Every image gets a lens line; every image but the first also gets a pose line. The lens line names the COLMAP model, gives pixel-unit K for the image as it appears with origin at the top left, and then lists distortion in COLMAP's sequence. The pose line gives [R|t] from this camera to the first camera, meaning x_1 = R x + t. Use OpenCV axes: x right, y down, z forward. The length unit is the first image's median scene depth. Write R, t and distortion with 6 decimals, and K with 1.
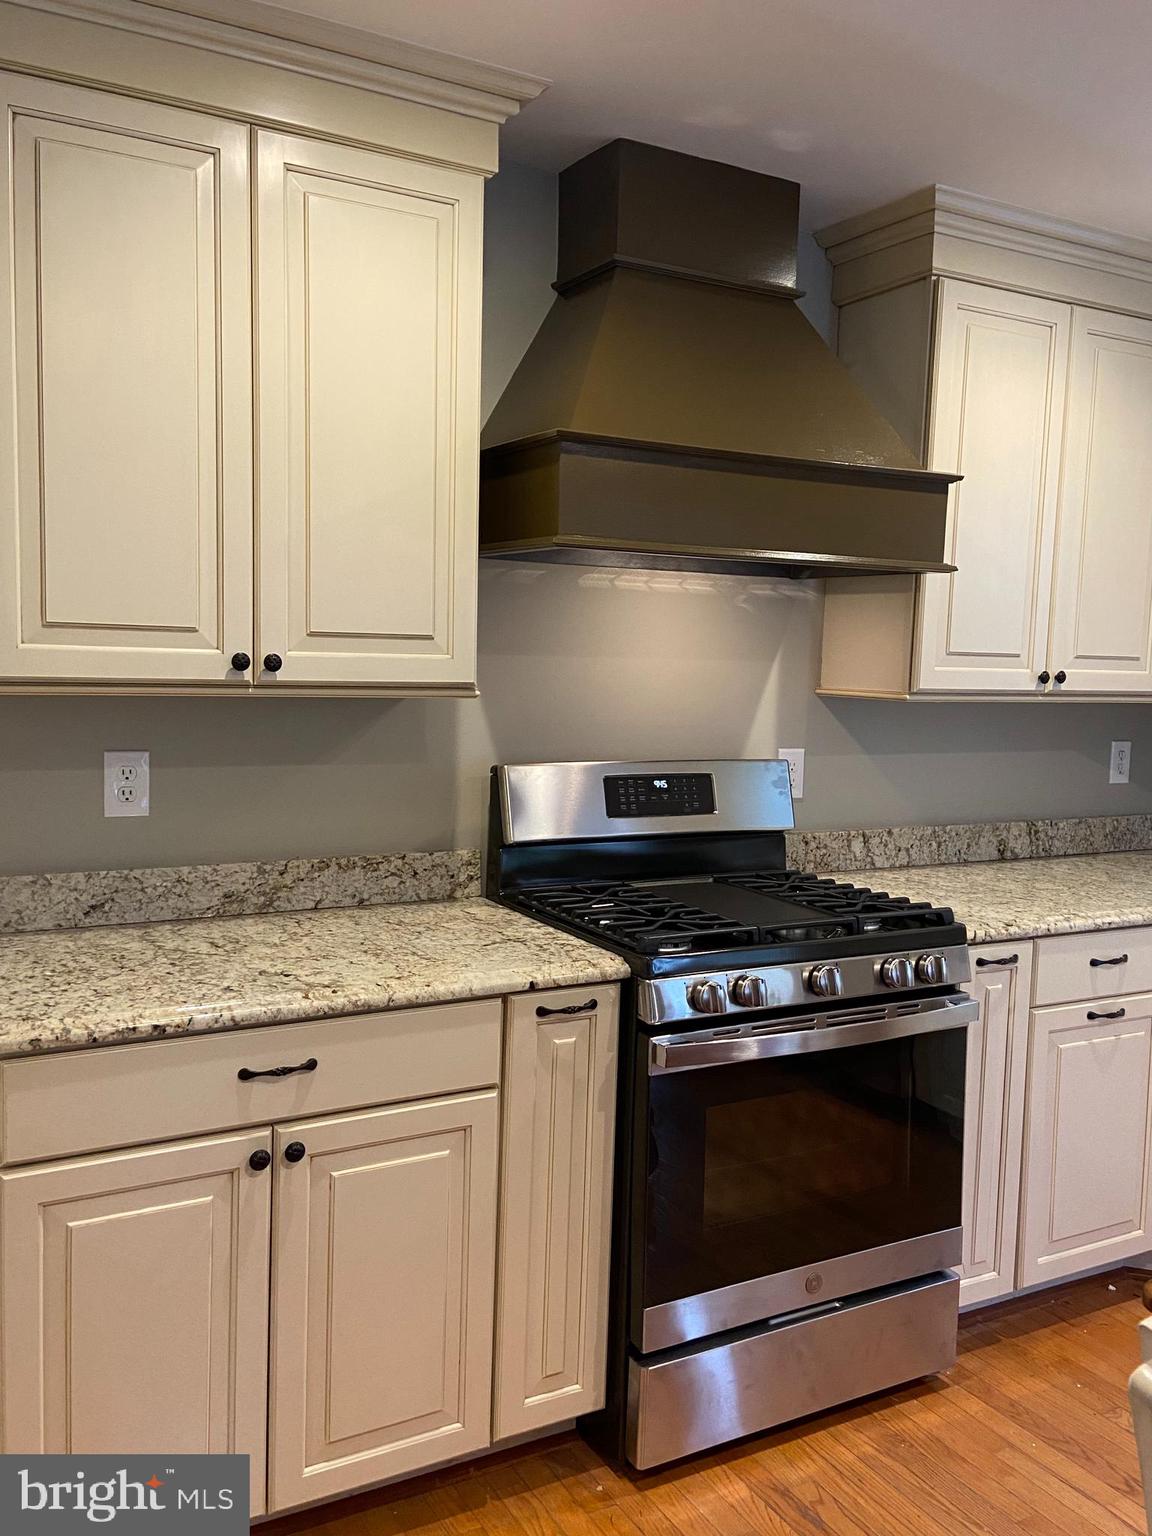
lens RADIAL K [[1280.0, 0, 575.4], [0, 1280.0, 759.4], [0, 0, 1]] dist [0.127943, -0.173262]
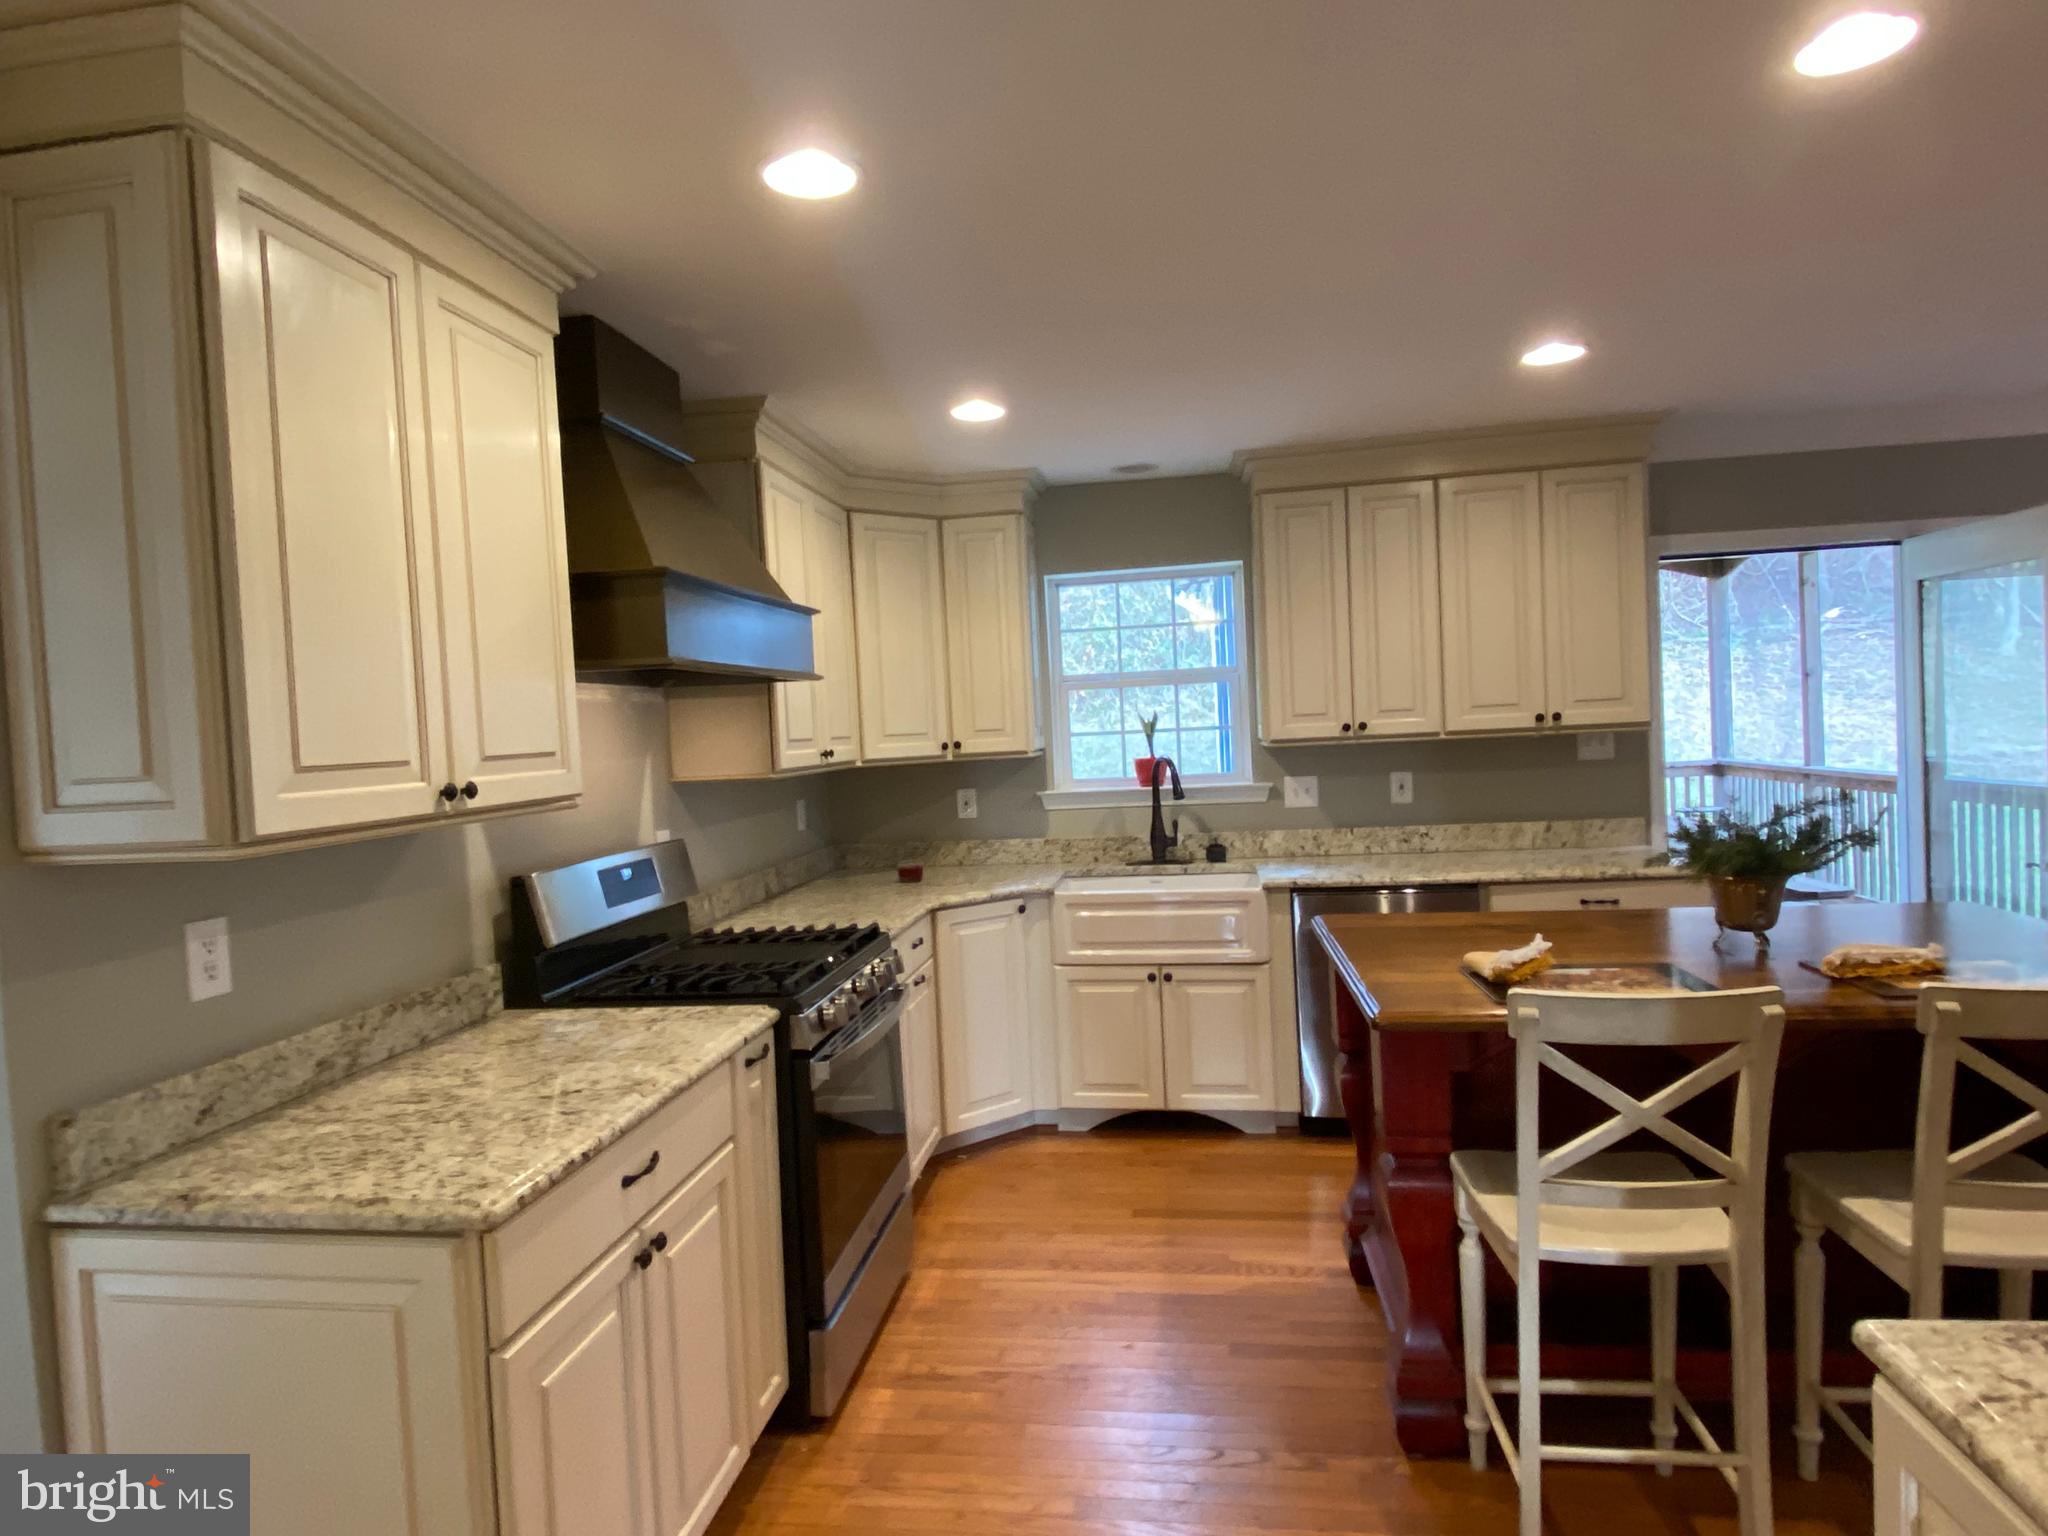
lens RADIAL K [[1165.5, 0, 1024.0], [0, 1165.5, 768.0], [0, 0, 1]] dist [-0.000804, -0.002187]
pose [[0.602259, -0.085363, 0.793724, -0.627655], [0.130607, 0.991406, 0.007521, -0.040027], [-0.787544, 0.099136, 0.608232, 0.123485]]
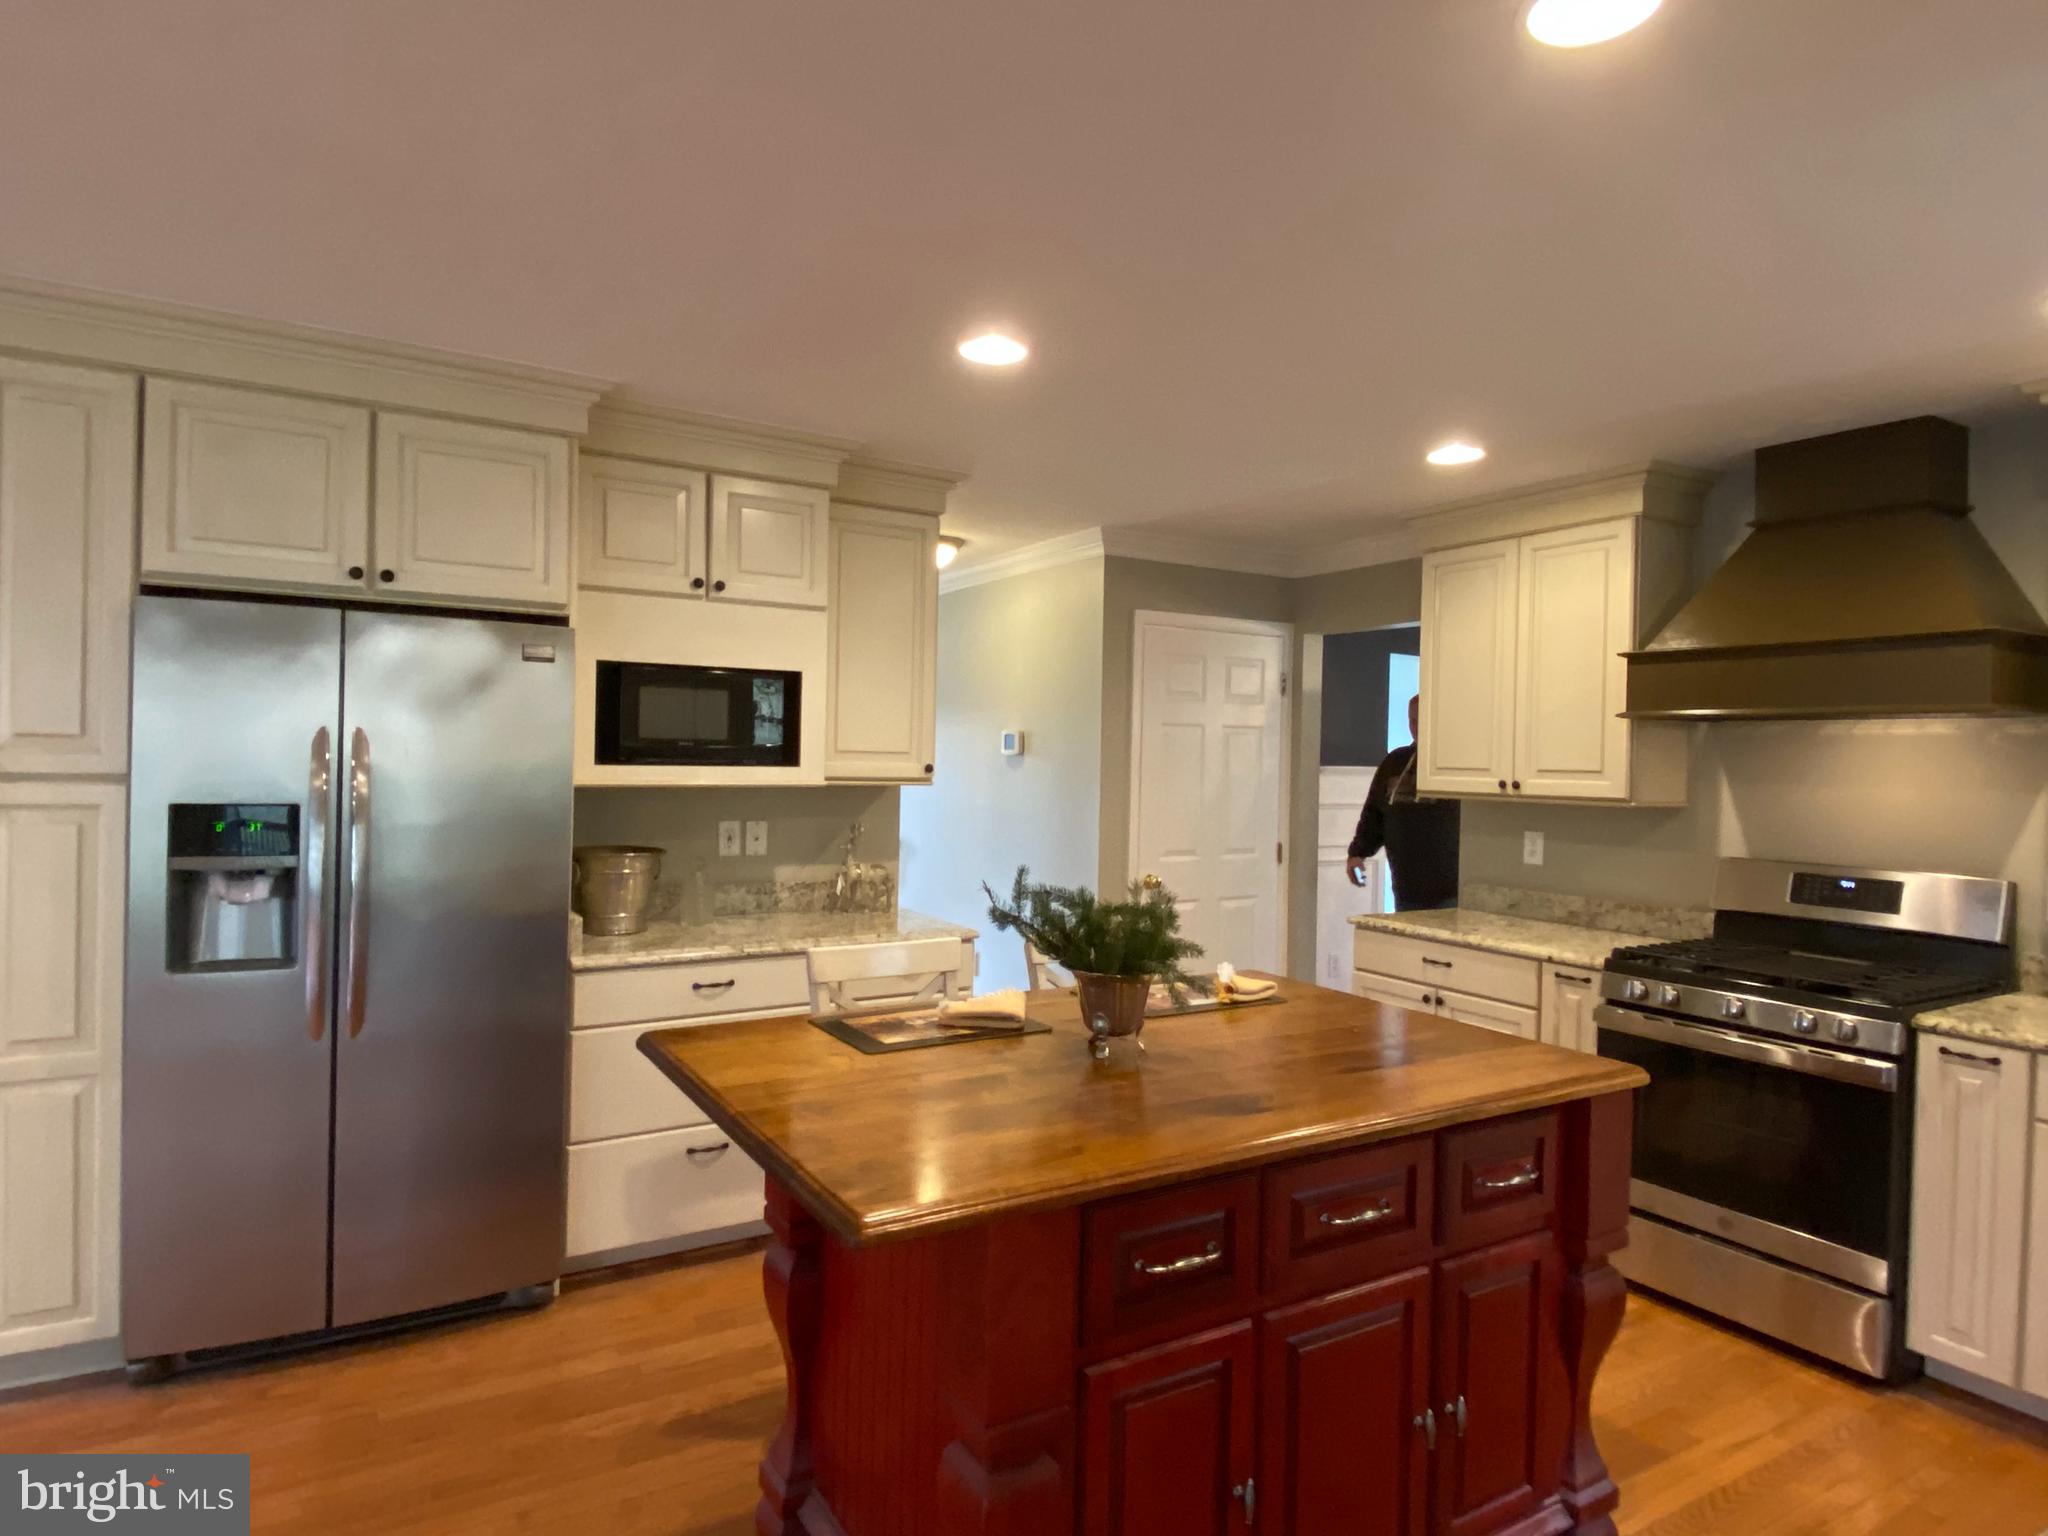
lens RADIAL K [[1165.5, 0, 1024.0], [0, 1165.5, 768.0], [0, 0, 1]] dist [-0.000804, -0.002187]
pose [[0.034531, -0.016369, -0.999270, 1.458769], [-0.103202, 0.994462, -0.019857, 0.013983], [0.994061, 0.103812, 0.032650, 0.150309]]
